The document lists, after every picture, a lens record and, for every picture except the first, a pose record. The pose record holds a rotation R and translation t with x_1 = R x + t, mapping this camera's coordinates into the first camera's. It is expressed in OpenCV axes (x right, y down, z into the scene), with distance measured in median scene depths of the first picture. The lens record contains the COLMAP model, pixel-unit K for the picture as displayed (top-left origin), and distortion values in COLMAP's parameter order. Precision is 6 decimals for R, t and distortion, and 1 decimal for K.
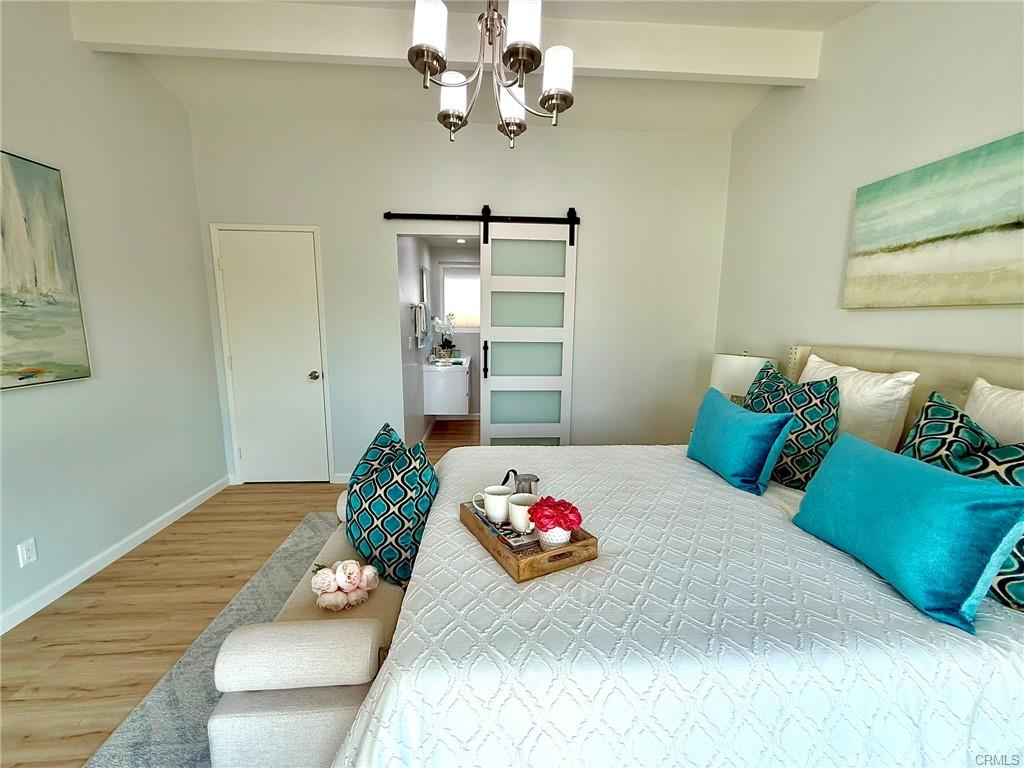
lens RADIAL K [[409.4, 0, 506.8], [0, 409.4, 384.0], [0, 0, 1]] dist [0.000774, 0.000106]
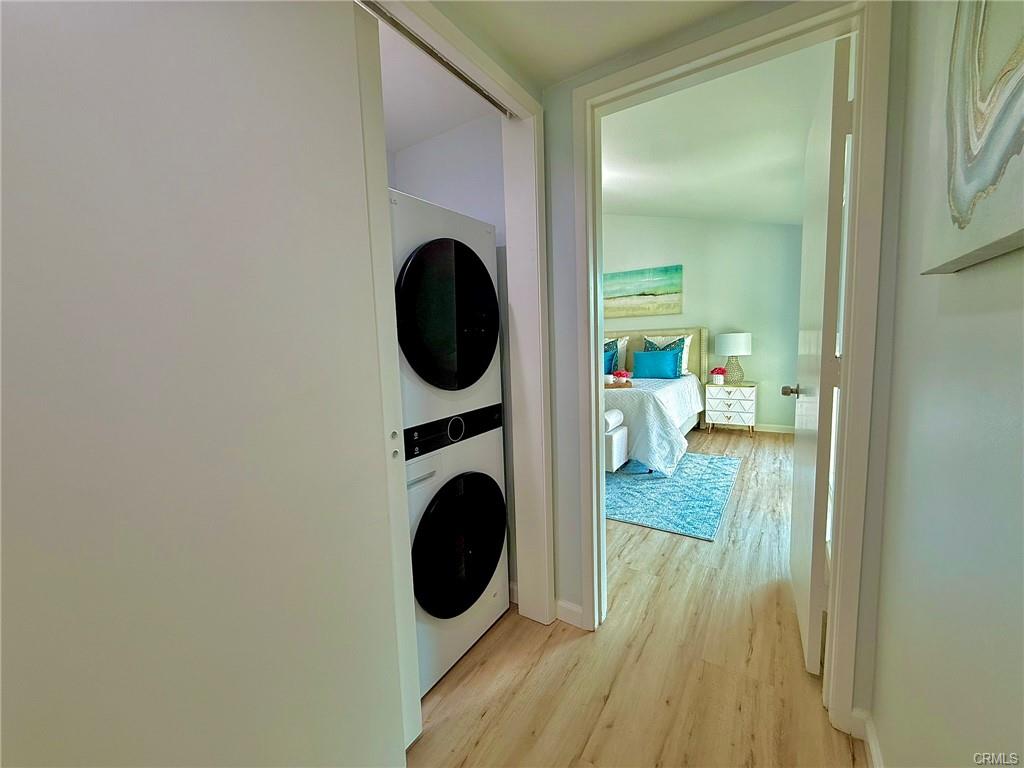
lens RADIAL K [[409.4, 0, 512.6], [0, 409.4, 384.3], [0, 0, 1]] dist [0.000774, 0.000106]
pose [[0.600542, -0.113565, 0.791487, -1.708985], [0.165402, 0.986097, 0.015989, 0.111375], [-0.782299, 0.121312, 0.610977, -0.184178]]
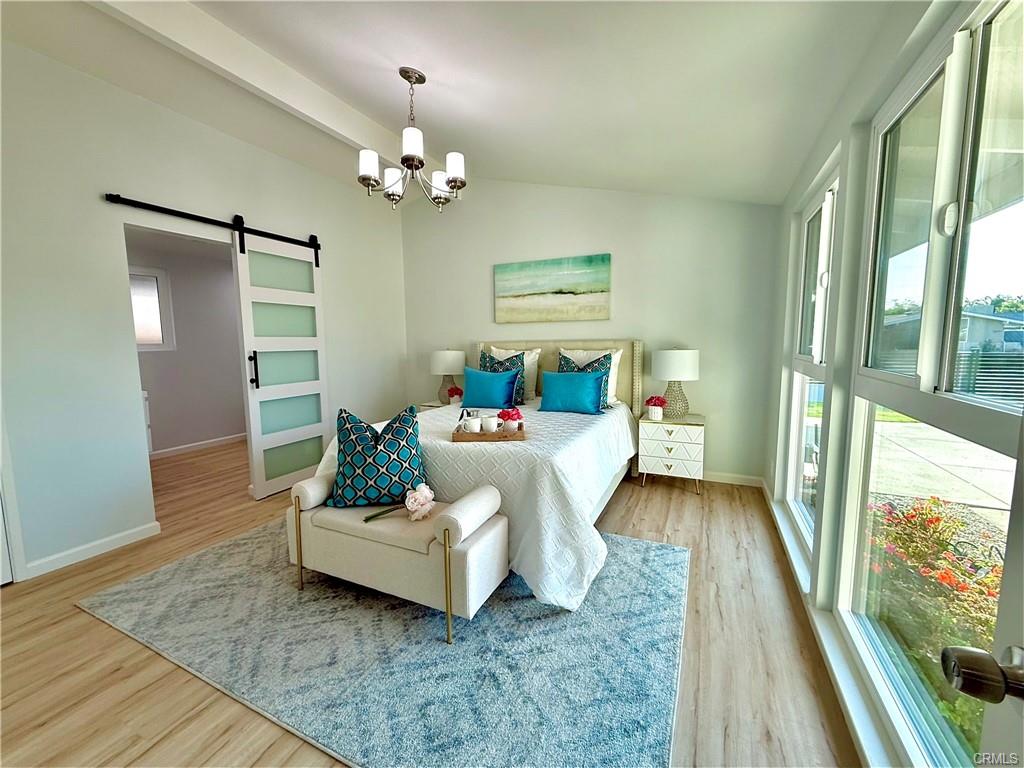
lens RADIAL K [[409.4, 0, 514.8], [0, 409.4, 383.8], [0, 0, 1]] dist [0.000774, 0.000106]
pose [[0.482605, -0.107585, 0.869205, -0.926597], [0.153369, 0.987473, 0.037069, 0.049621], [-0.862305, 0.115419, 0.493060, -0.031430]]
